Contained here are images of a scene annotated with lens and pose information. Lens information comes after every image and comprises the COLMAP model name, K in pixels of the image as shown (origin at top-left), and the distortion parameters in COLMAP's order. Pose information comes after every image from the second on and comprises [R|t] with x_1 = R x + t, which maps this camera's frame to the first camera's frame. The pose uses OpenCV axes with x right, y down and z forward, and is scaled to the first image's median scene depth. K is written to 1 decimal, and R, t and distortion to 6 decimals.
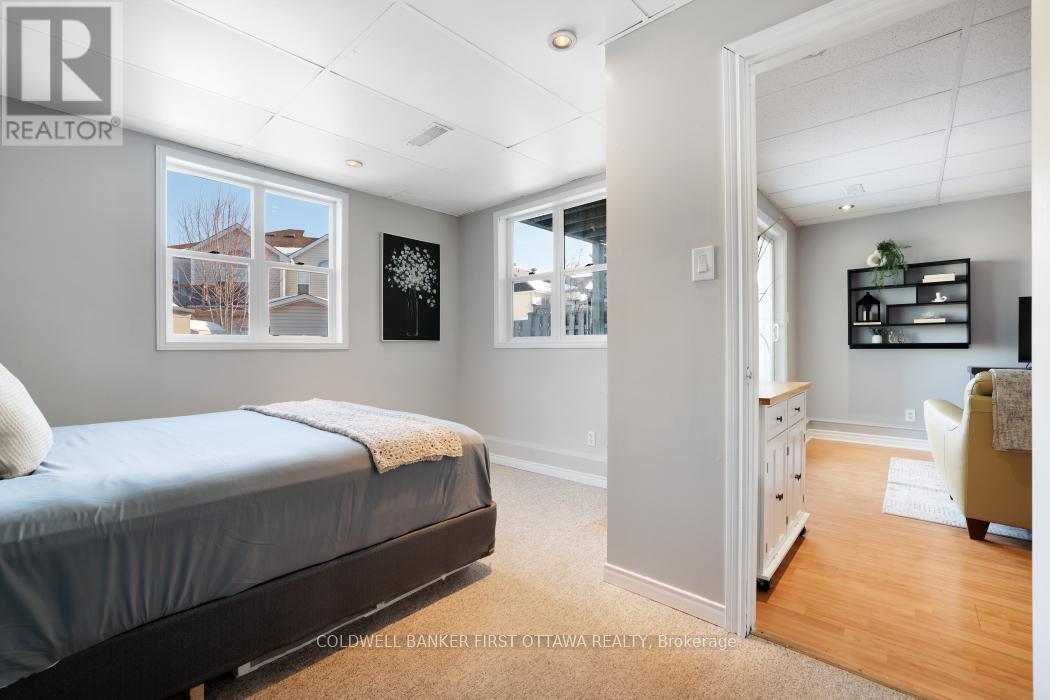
lens RADIAL K [[456.9, 0, 521.6], [0, 456.9, 350.9], [0, 0, 1]] dist [-0.037741, 0.012683]
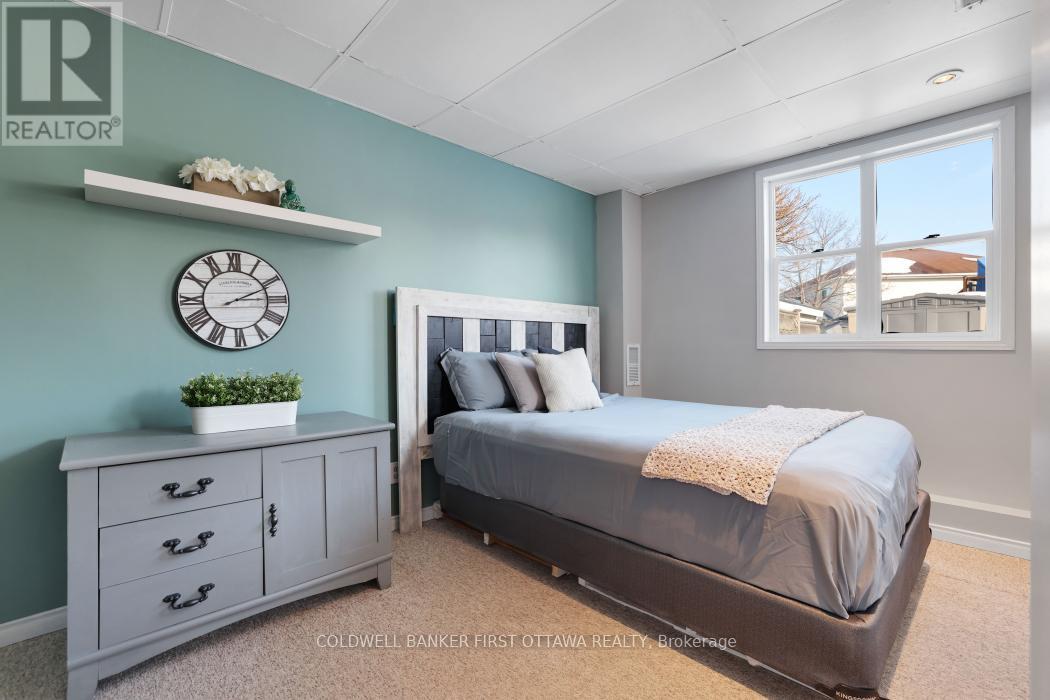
lens RADIAL K [[446.3, 0, 497.6], [0, 446.3, 346.2], [0, 0, 1]] dist [-0.030473, 0.007877]
pose [[-0.100262, 0.000982, -0.994961, 0.630675], [-0.003690, 0.999992, 0.001359, -0.012844], [0.994954, 0.003808, -0.100257, 0.720130]]
